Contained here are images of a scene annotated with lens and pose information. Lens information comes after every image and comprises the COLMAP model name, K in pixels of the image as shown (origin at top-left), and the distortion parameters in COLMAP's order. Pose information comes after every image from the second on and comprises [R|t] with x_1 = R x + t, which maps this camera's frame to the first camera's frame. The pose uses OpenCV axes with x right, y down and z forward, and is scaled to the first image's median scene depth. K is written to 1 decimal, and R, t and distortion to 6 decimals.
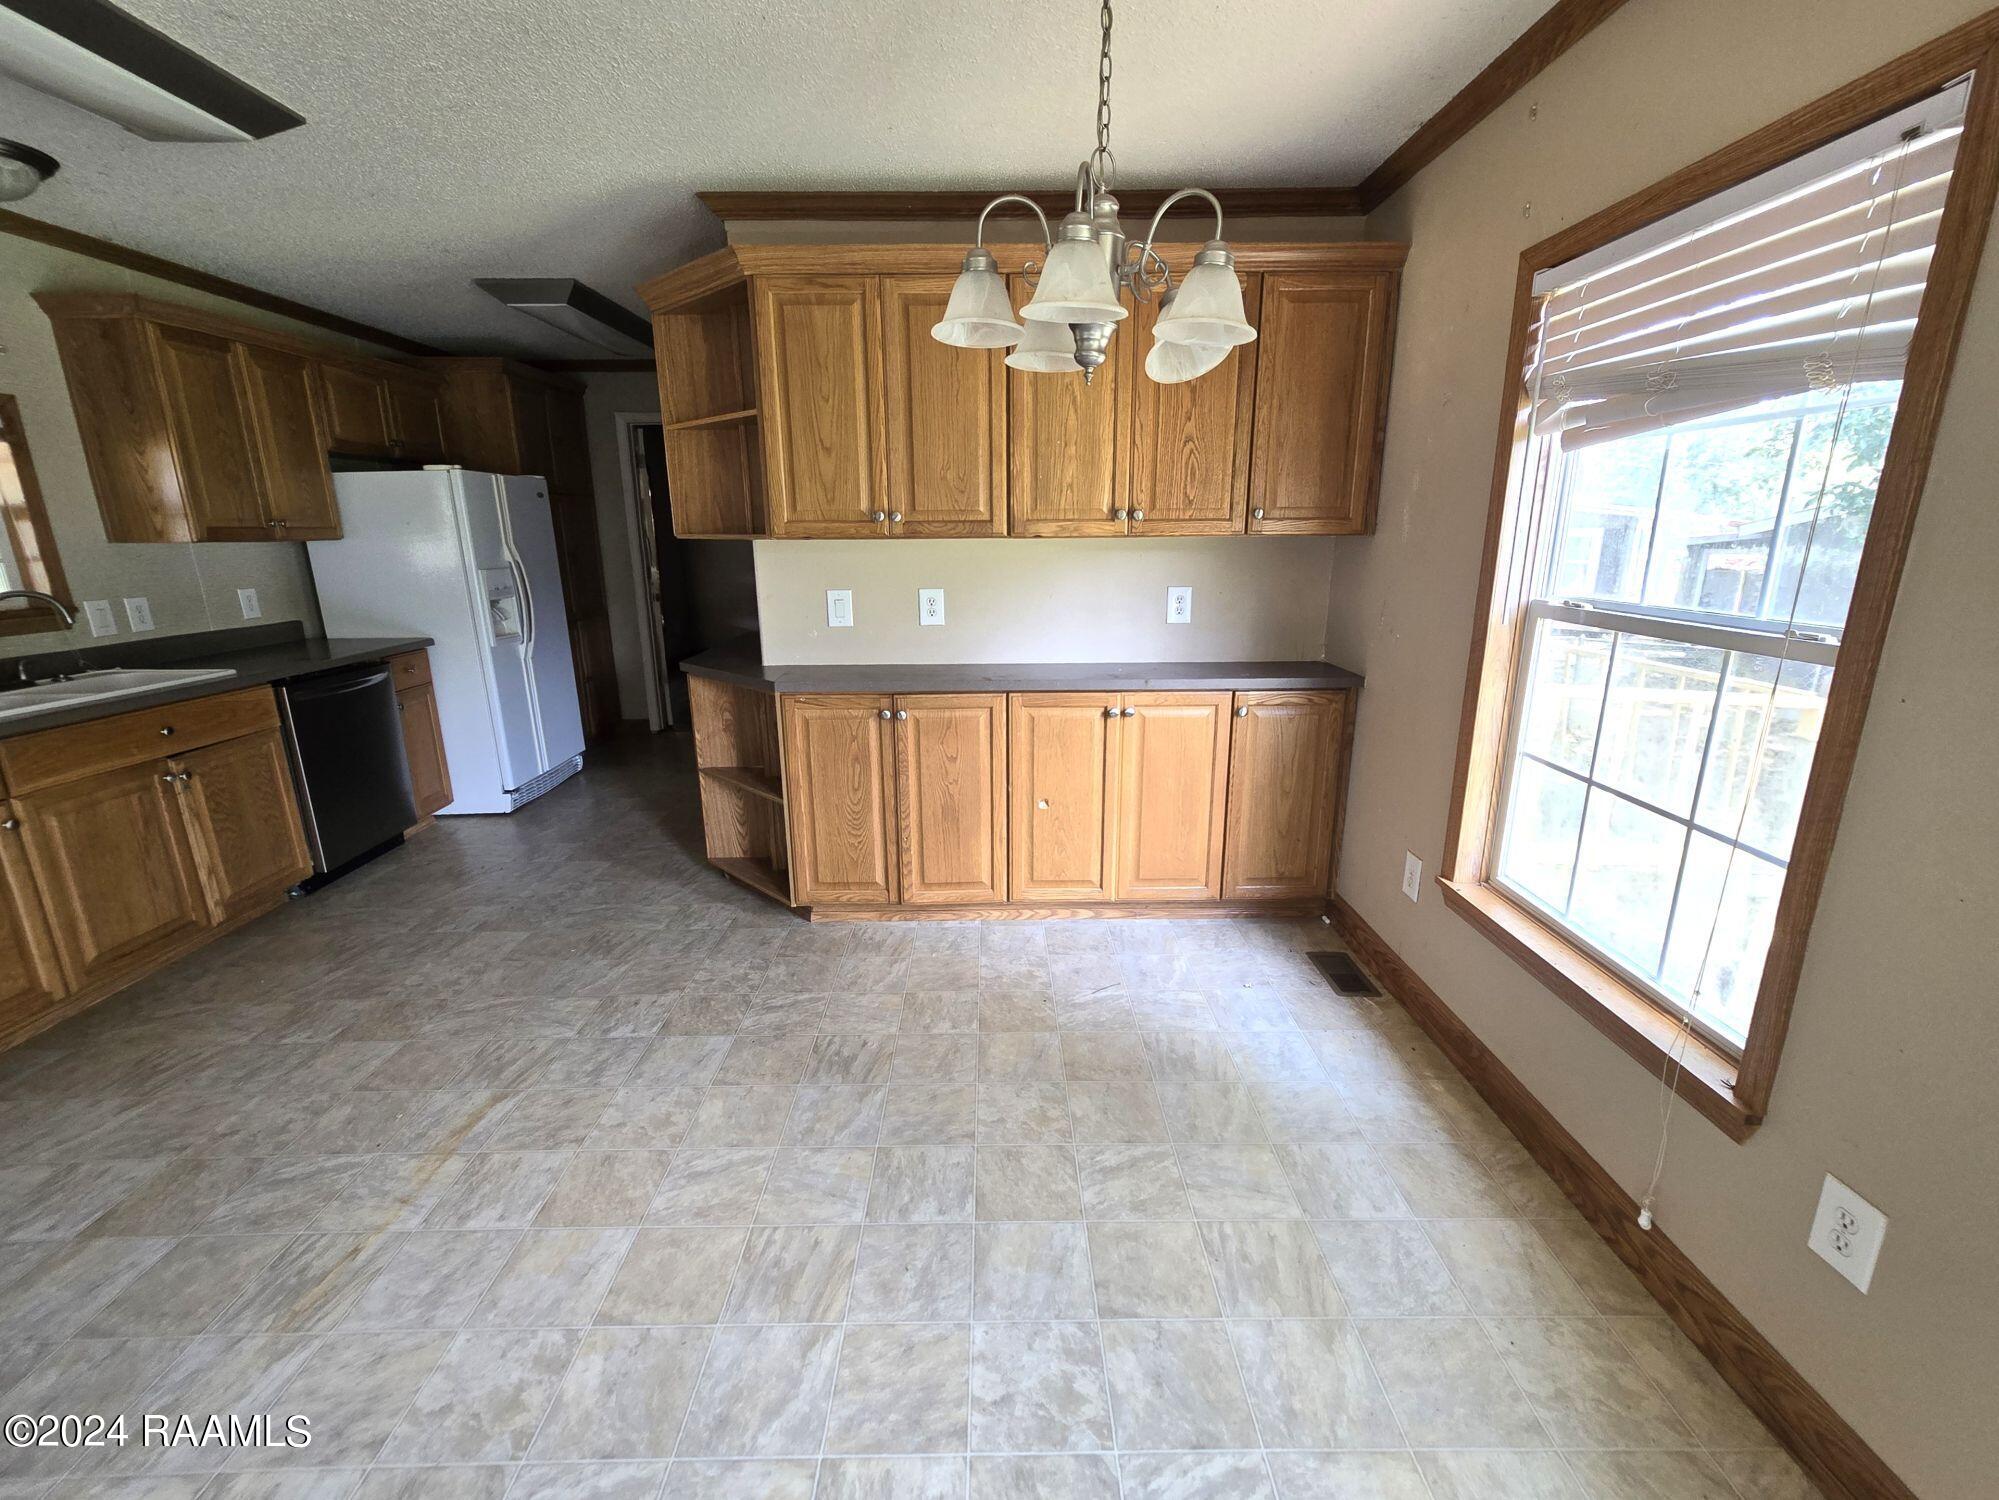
lens RADIAL K [[834.5, 0, 1000.2], [0, 834.5, 744.7], [0, 0, 1]] dist [-0.006462, 0.003049]
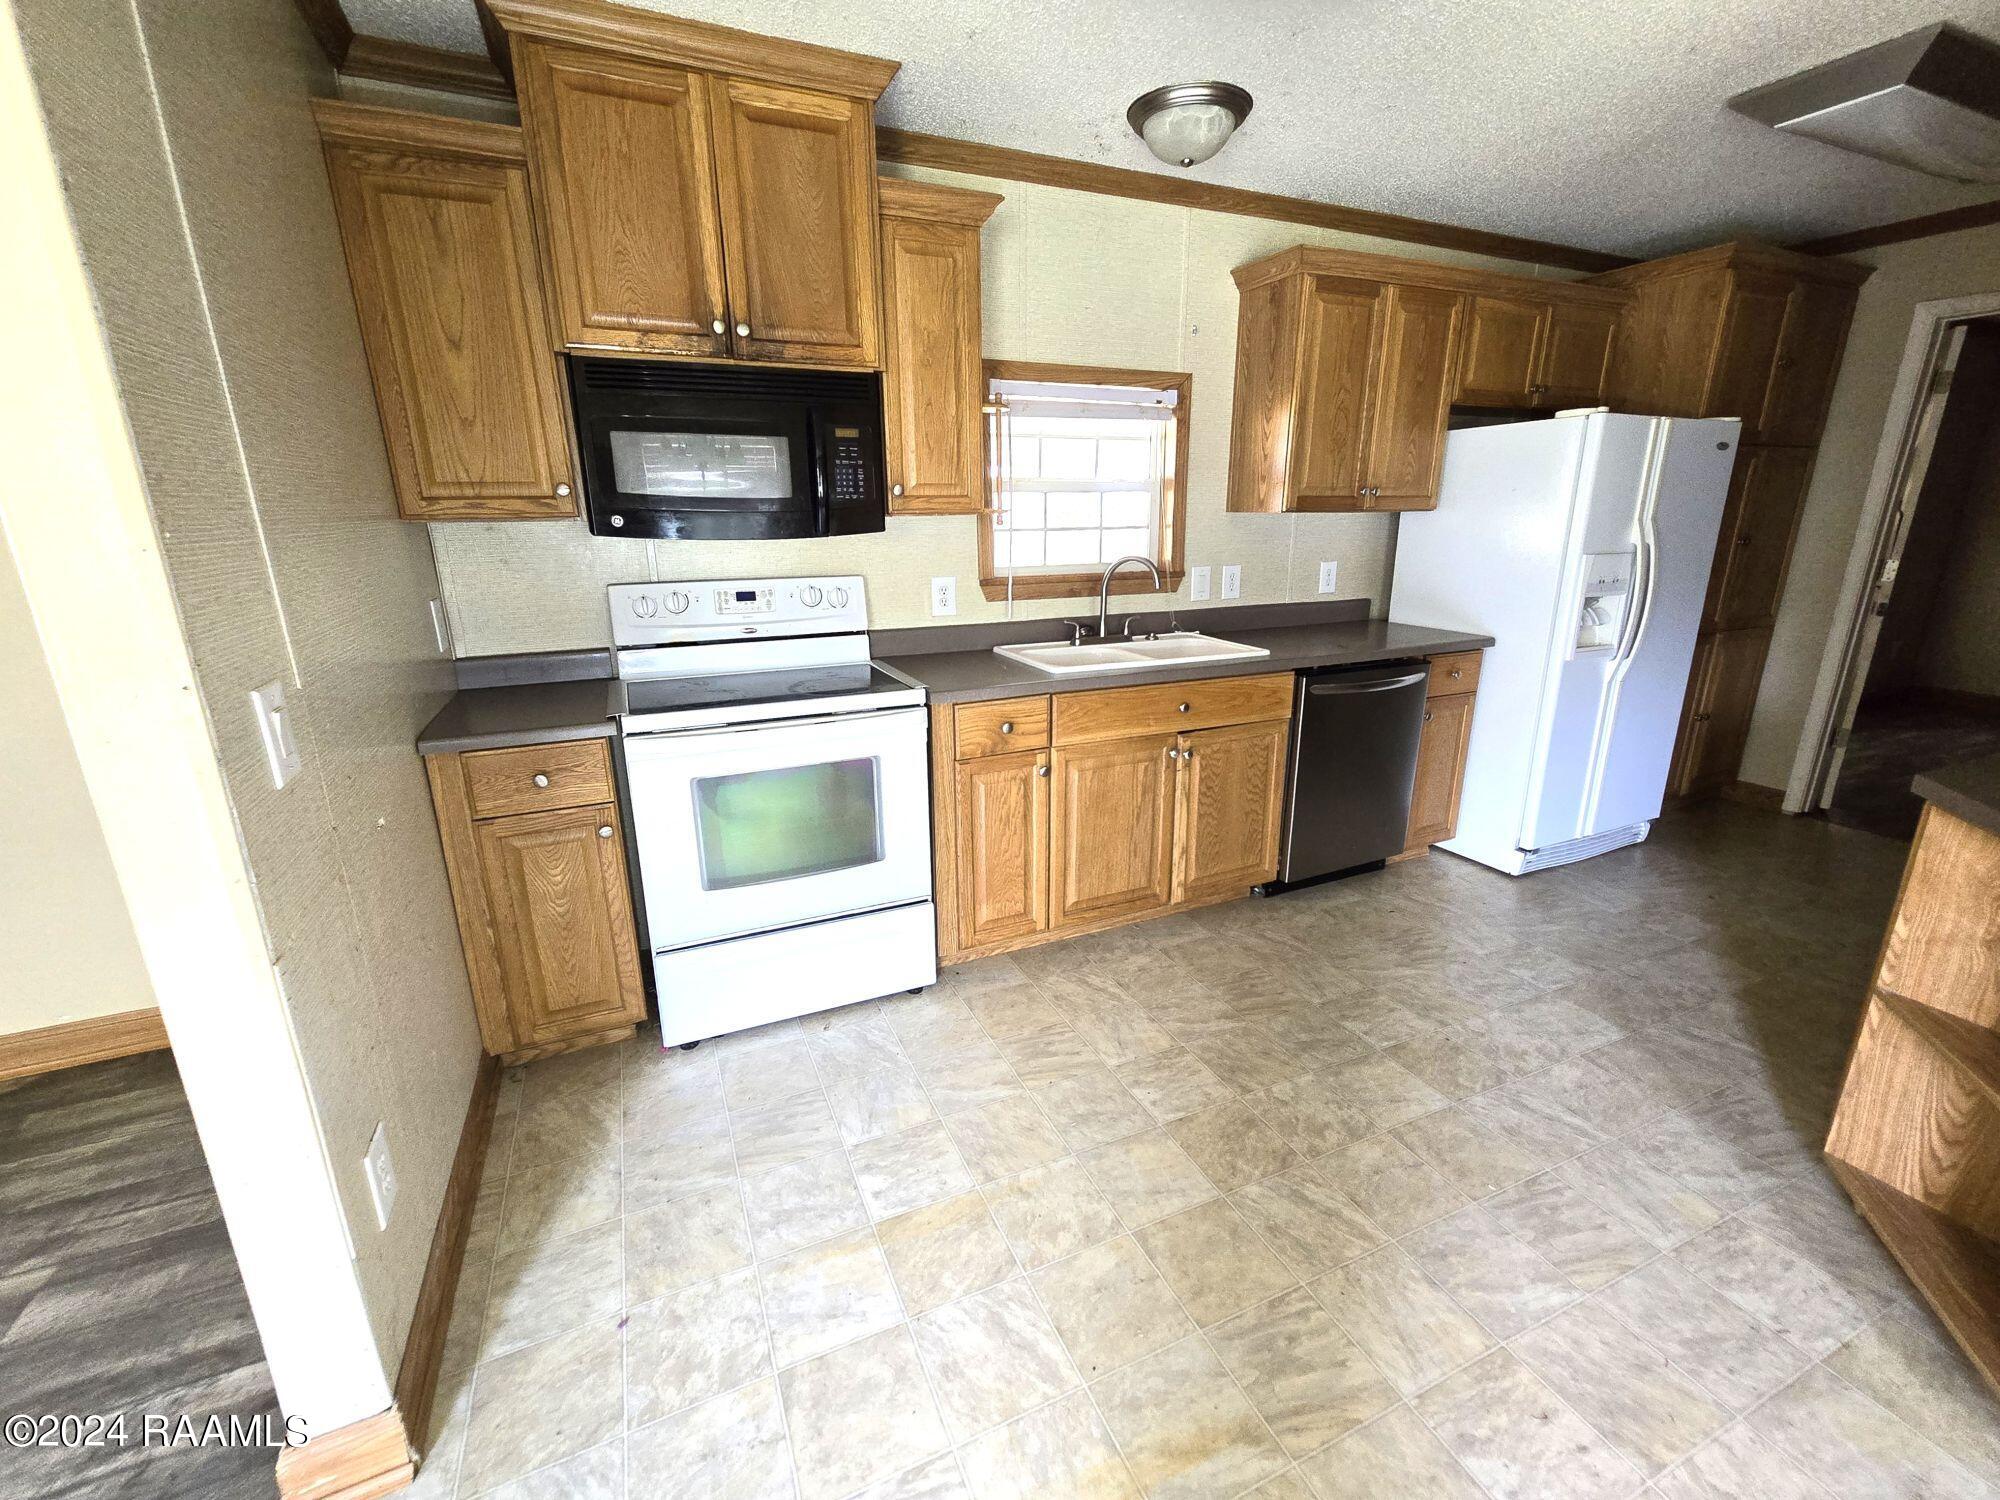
lens RADIAL K [[835.0, 0, 1004.2], [0, 835.0, 750.2], [0, 0, 1]] dist [-0.006462, 0.003049]
pose [[0.382883, 0.258853, -0.886790, -0.151210], [-0.226827, 0.956896, 0.181381, -0.072632], [0.895517, 0.131700, 0.425094, 0.299219]]
